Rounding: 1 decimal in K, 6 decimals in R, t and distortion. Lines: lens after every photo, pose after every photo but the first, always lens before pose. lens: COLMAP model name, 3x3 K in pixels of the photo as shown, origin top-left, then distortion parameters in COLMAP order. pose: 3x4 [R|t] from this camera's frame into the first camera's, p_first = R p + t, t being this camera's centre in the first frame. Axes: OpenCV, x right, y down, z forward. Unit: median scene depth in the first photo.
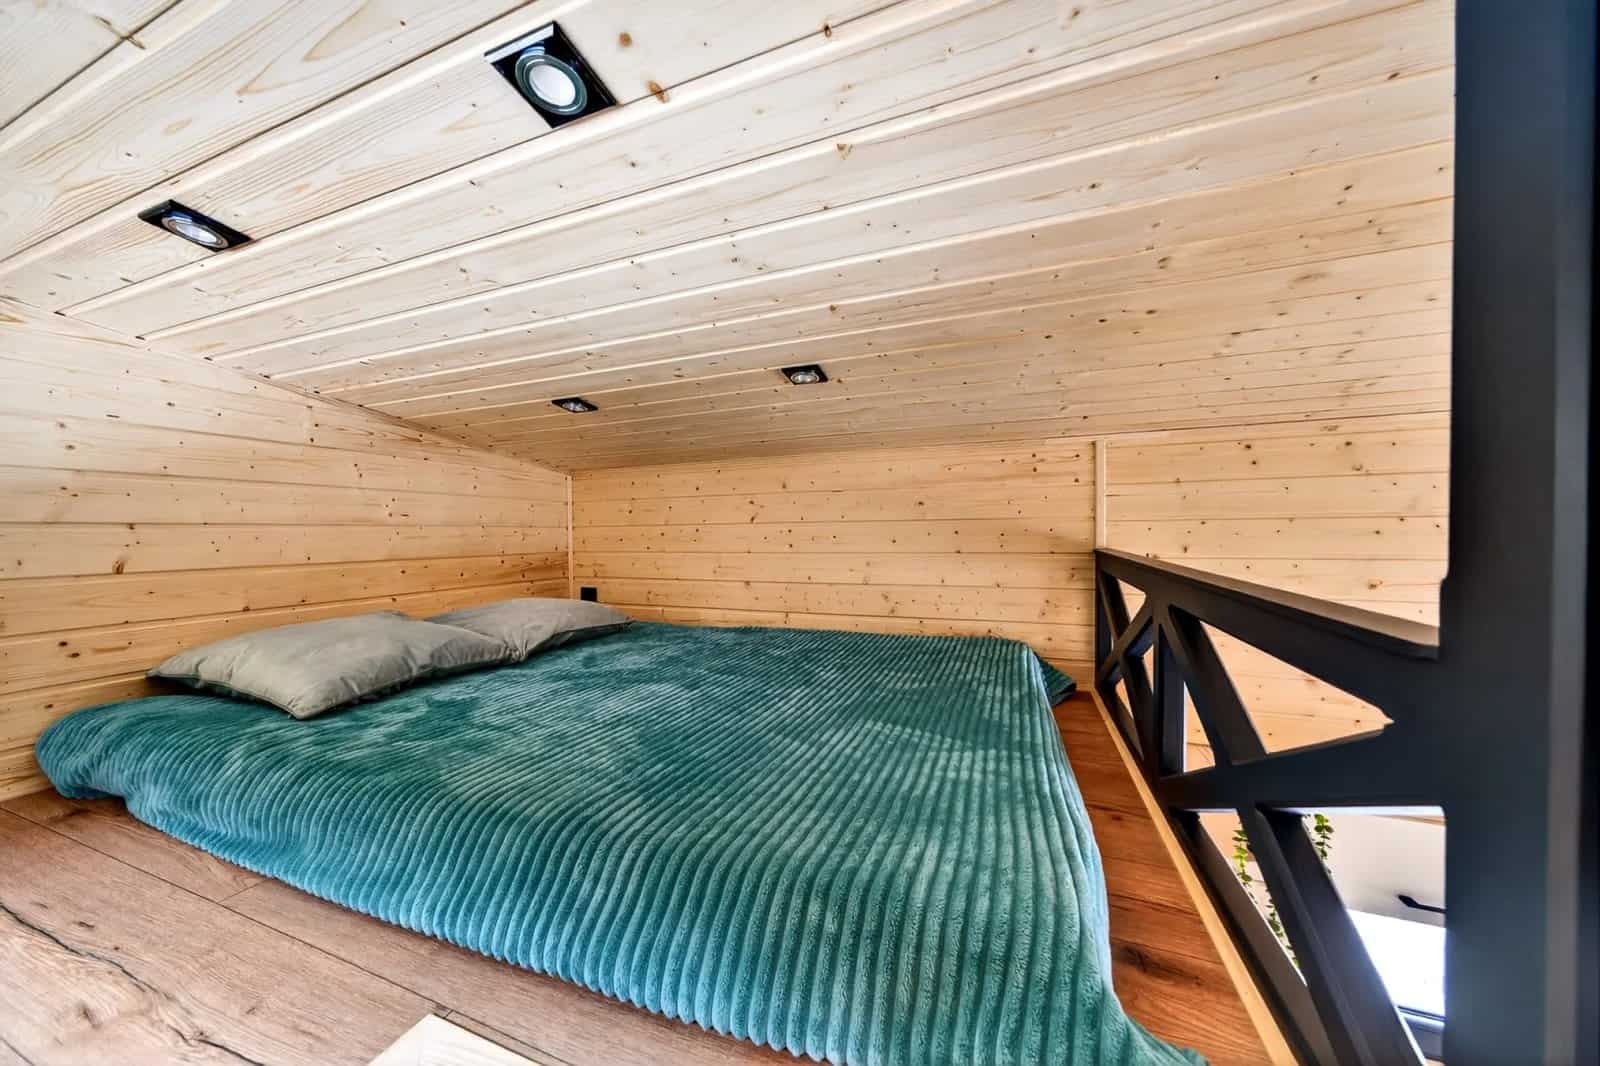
lens RADIAL K [[549.0, 0, 800.8], [0, 549.0, 539.1], [0, 0, 1]] dist [0.003646, 0.000132]
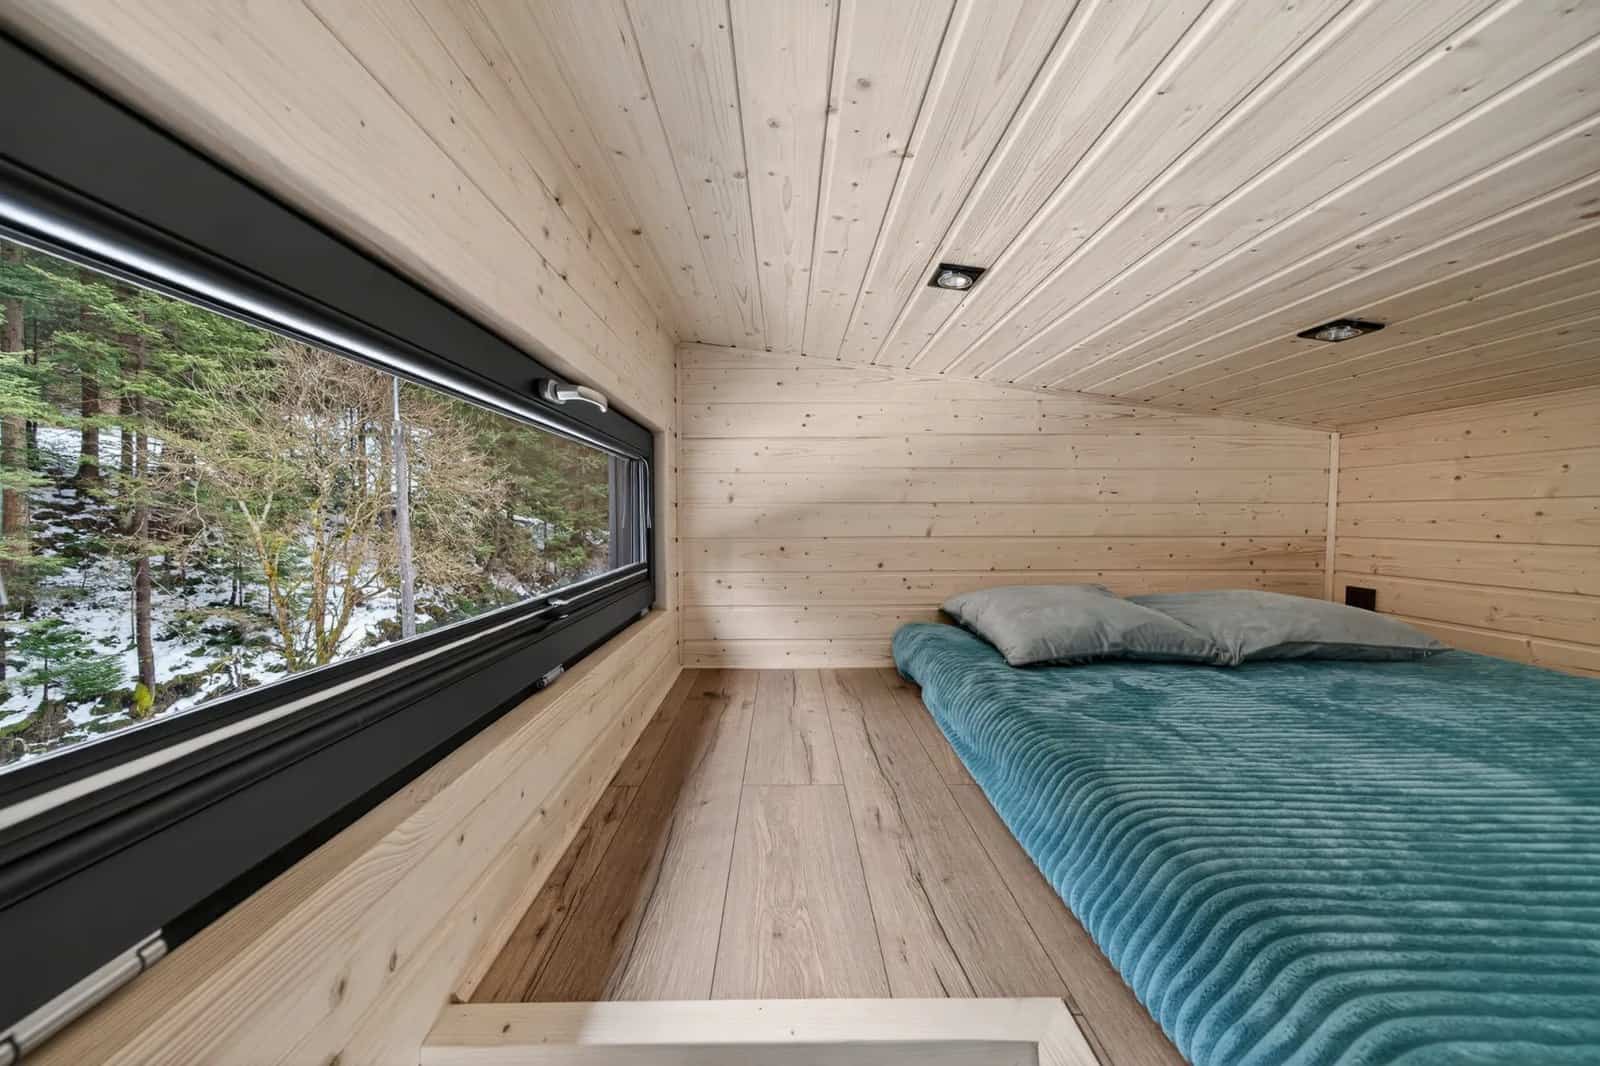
lens RADIAL K [[549.0, 0, 800.8], [0, 549.0, 539.1], [0, 0, 1]] dist [0.003646, 0.000132]
pose [[0.366411, 0.050561, -0.929078, 0.016937], [-0.014127, 0.998710, 0.048779, 0.001856], [0.930346, -0.004749, 0.366652, 0.132642]]
